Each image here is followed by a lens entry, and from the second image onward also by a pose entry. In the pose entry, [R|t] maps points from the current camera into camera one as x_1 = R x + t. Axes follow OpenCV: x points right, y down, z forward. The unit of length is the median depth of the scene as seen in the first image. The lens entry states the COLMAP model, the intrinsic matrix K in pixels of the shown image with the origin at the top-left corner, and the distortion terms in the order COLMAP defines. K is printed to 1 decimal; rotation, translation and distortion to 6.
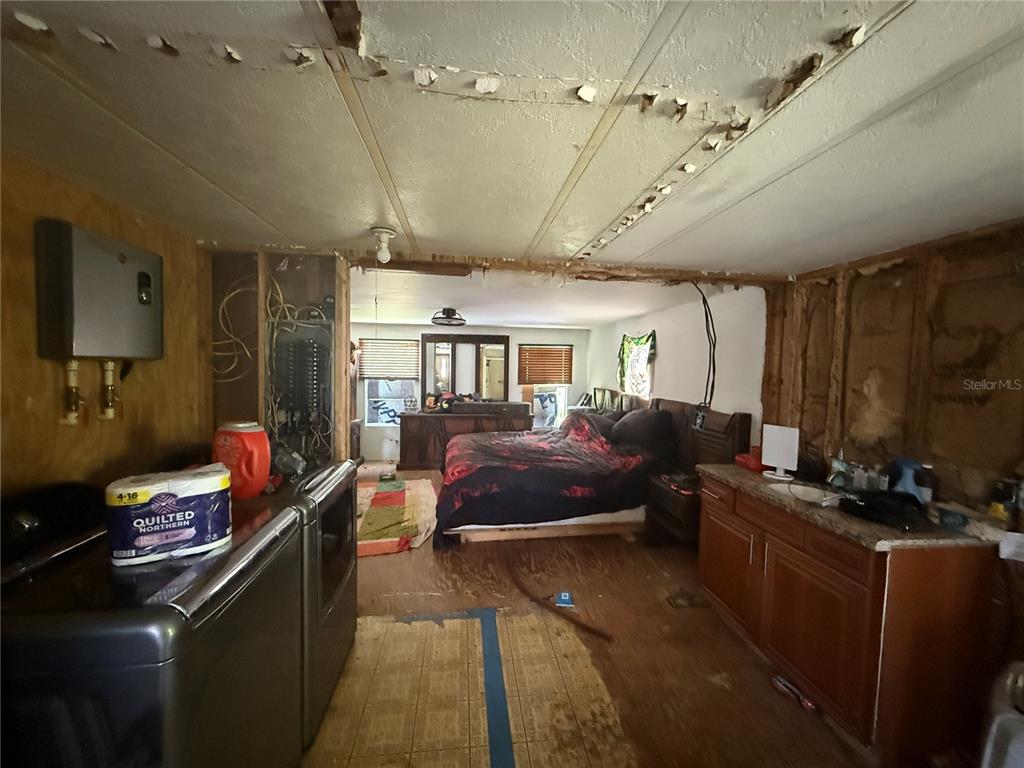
lens RADIAL K [[408.6, 0, 512.0], [0, 408.6, 384.0], [0, 0, 1]] dist [-0.000054, 0.000380]
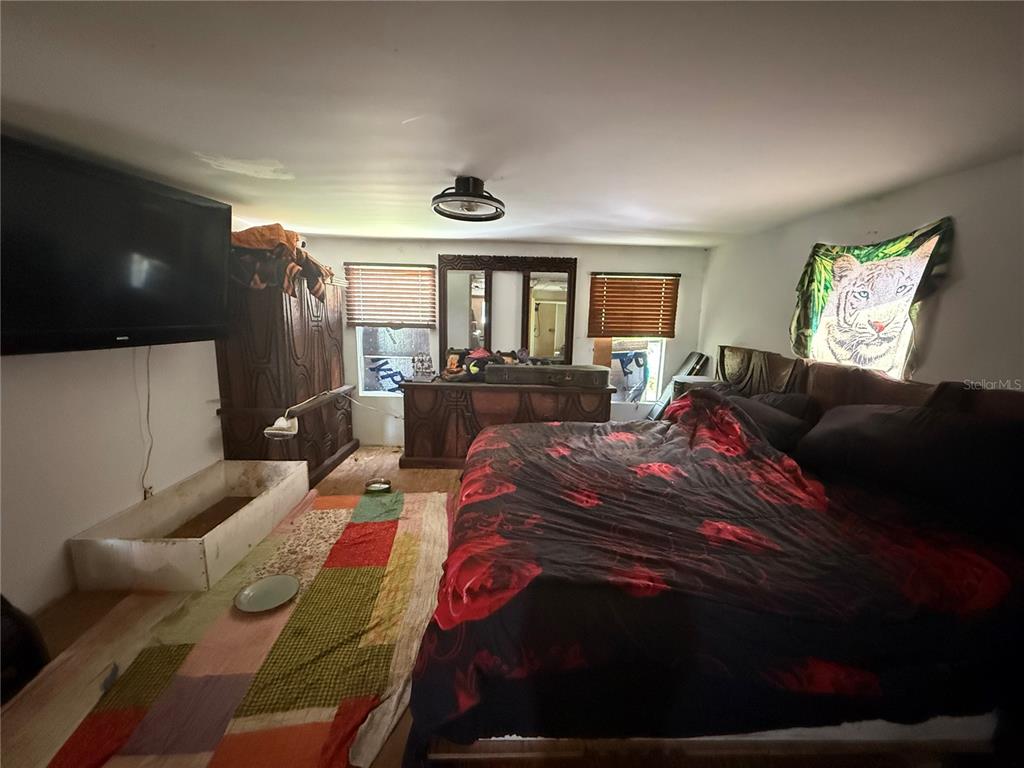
lens RADIAL K [[408.6, 0, 512.0], [0, 408.6, 384.0], [0, 0, 1]] dist [-0.000054, 0.000380]
pose [[0.993617, 0.028108, -0.109248, -0.033183], [-0.013870, 0.991552, 0.128965, -0.007701], [0.111950, -0.126626, 0.985613, 0.366049]]
